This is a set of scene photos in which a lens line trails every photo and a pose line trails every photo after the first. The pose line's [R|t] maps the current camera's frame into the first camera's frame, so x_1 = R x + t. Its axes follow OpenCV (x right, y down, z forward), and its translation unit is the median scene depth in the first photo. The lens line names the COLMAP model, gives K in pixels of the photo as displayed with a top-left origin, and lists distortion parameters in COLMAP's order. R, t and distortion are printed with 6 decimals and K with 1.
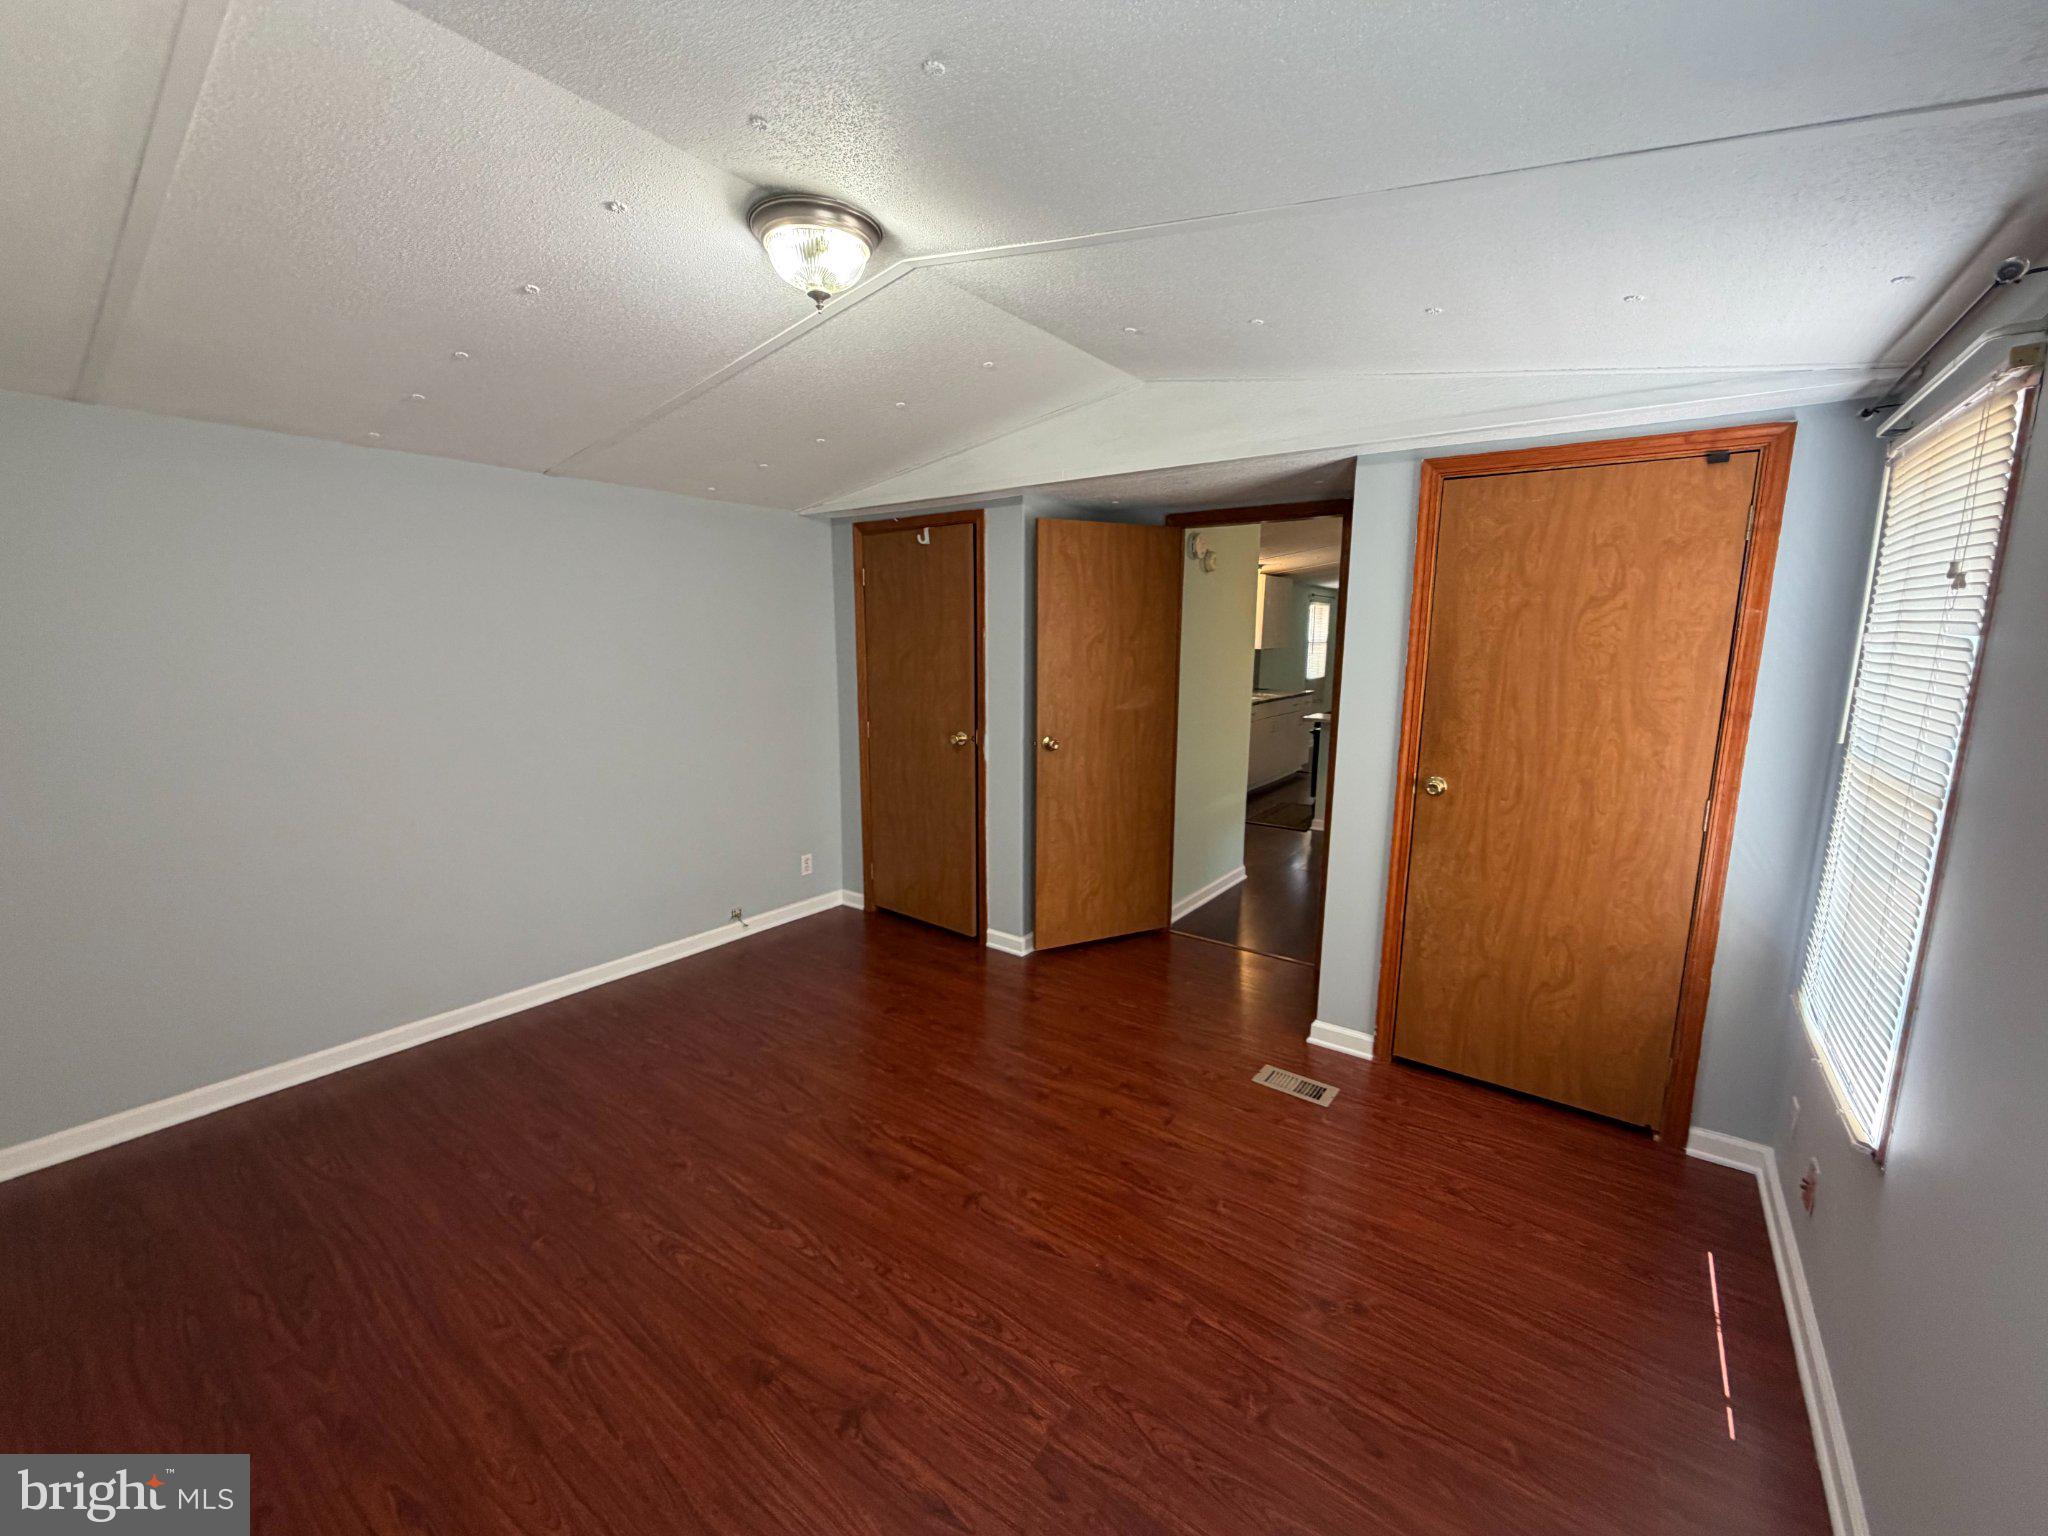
lens RADIAL K [[818.8, 0, 1024.0], [0, 818.8, 768.0], [0, 0, 1]] dist [-0.001840, -0.000072]
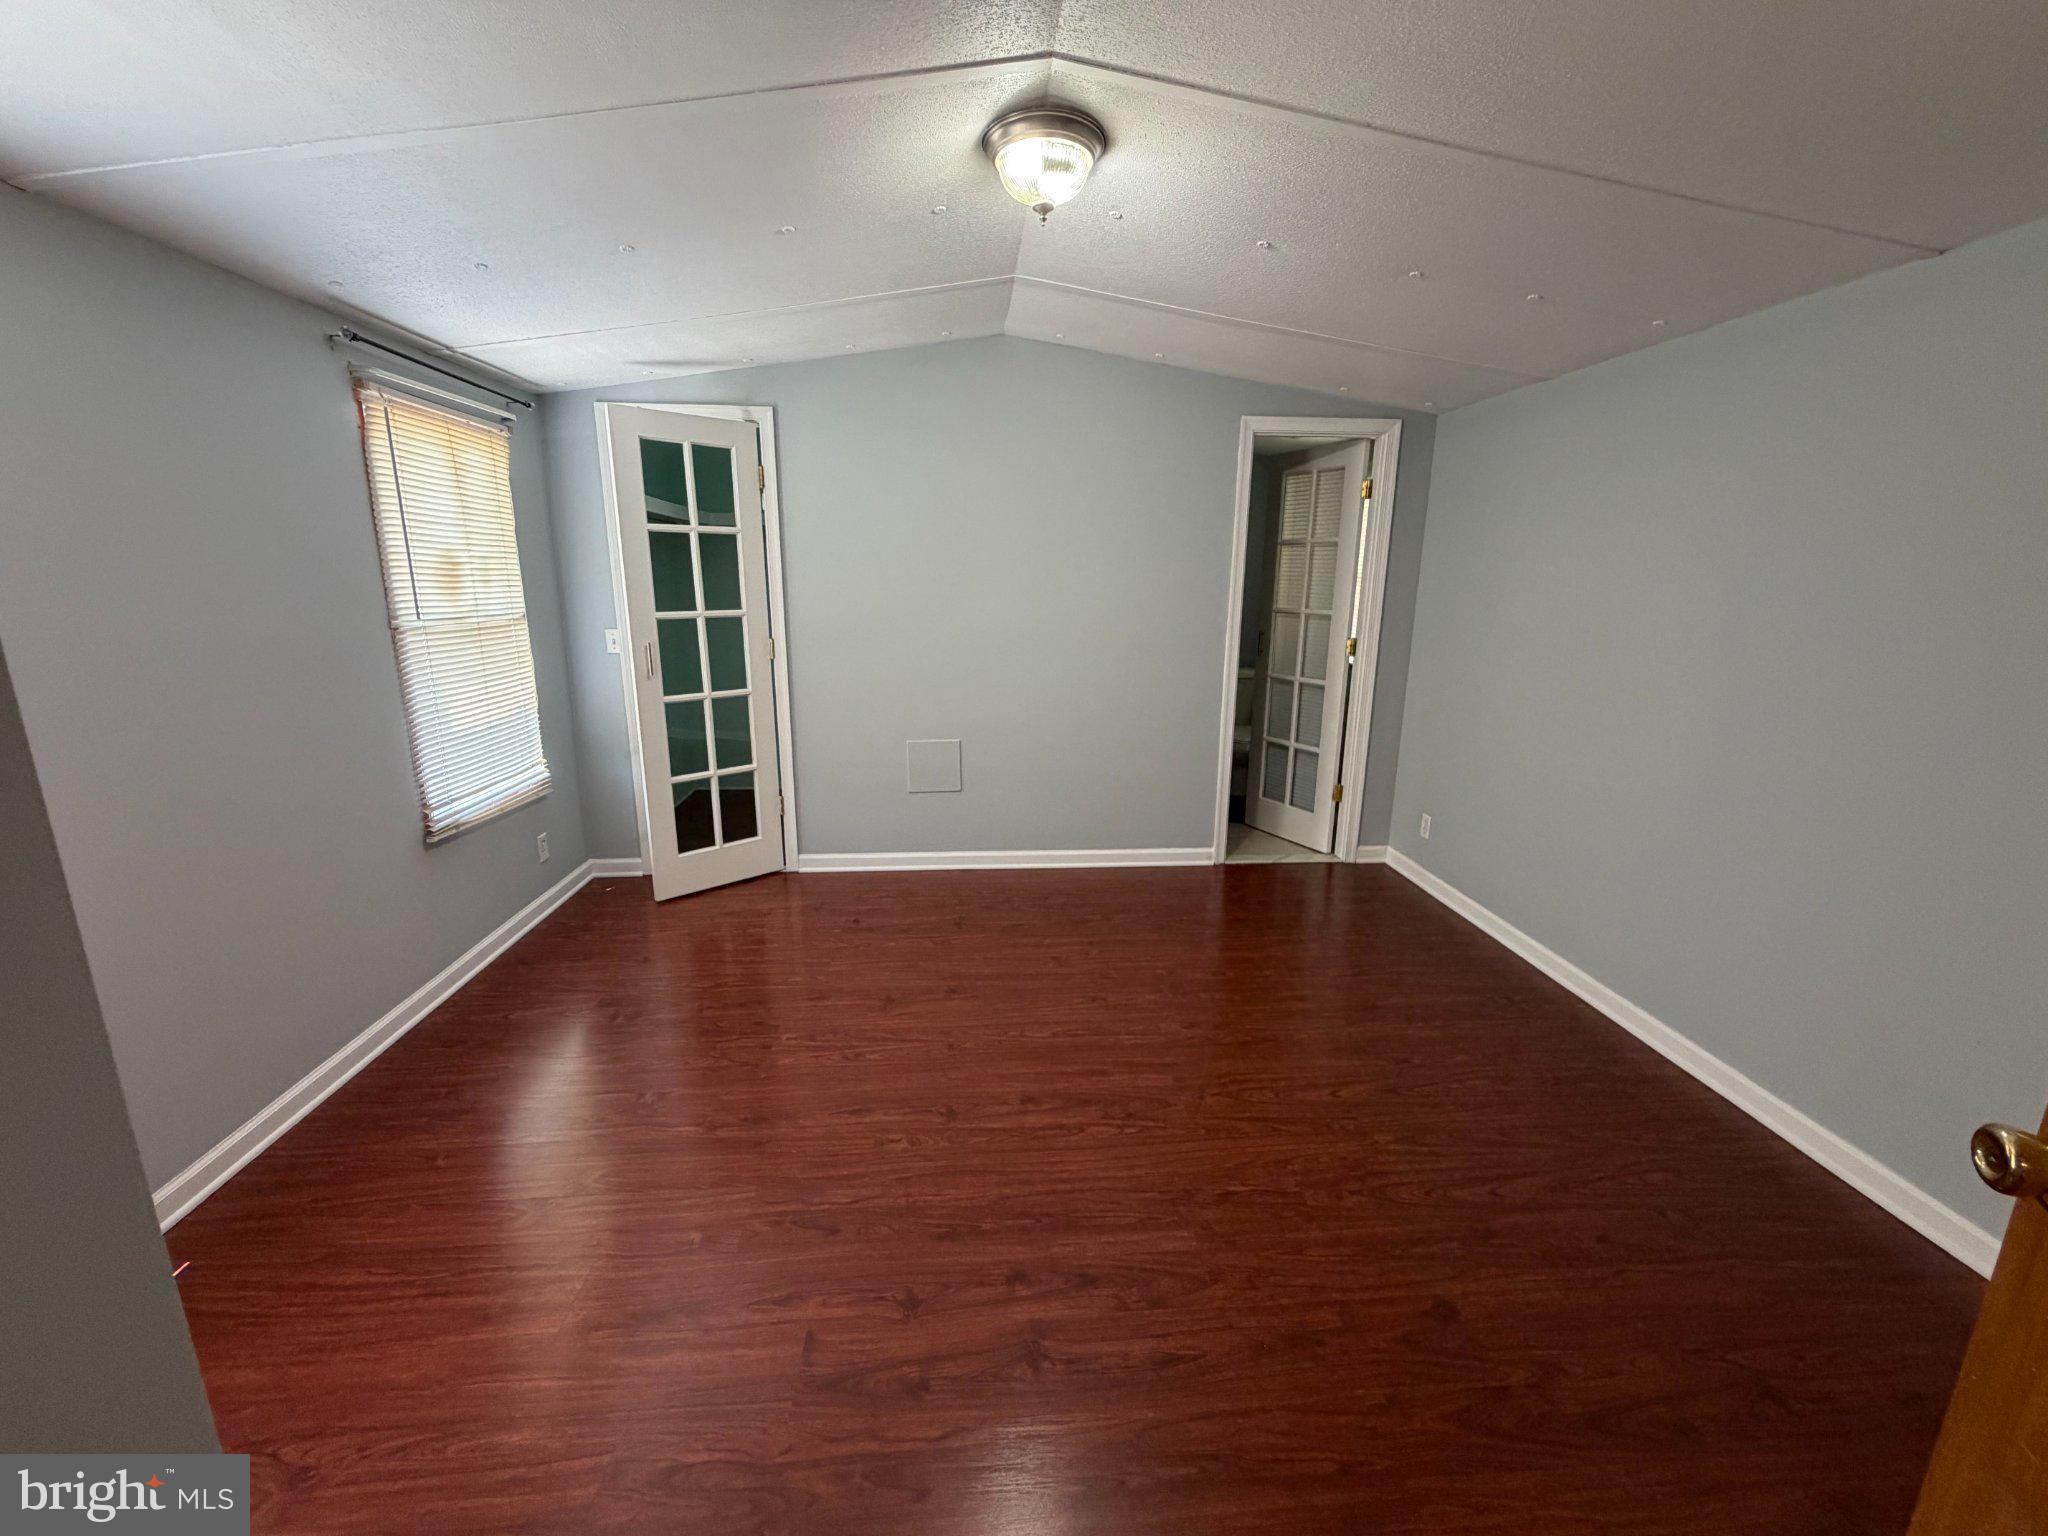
lens RADIAL K [[818.8, 0, 1024.0], [0, 818.8, 768.0], [0, 0, 1]] dist [-0.001840, -0.000072]
pose [[-0.755890, 0.142181, -0.639073, 0.413632], [-0.118915, 0.930081, 0.347576, -0.206803], [0.643808, 0.338725, -0.686131, 1.483683]]
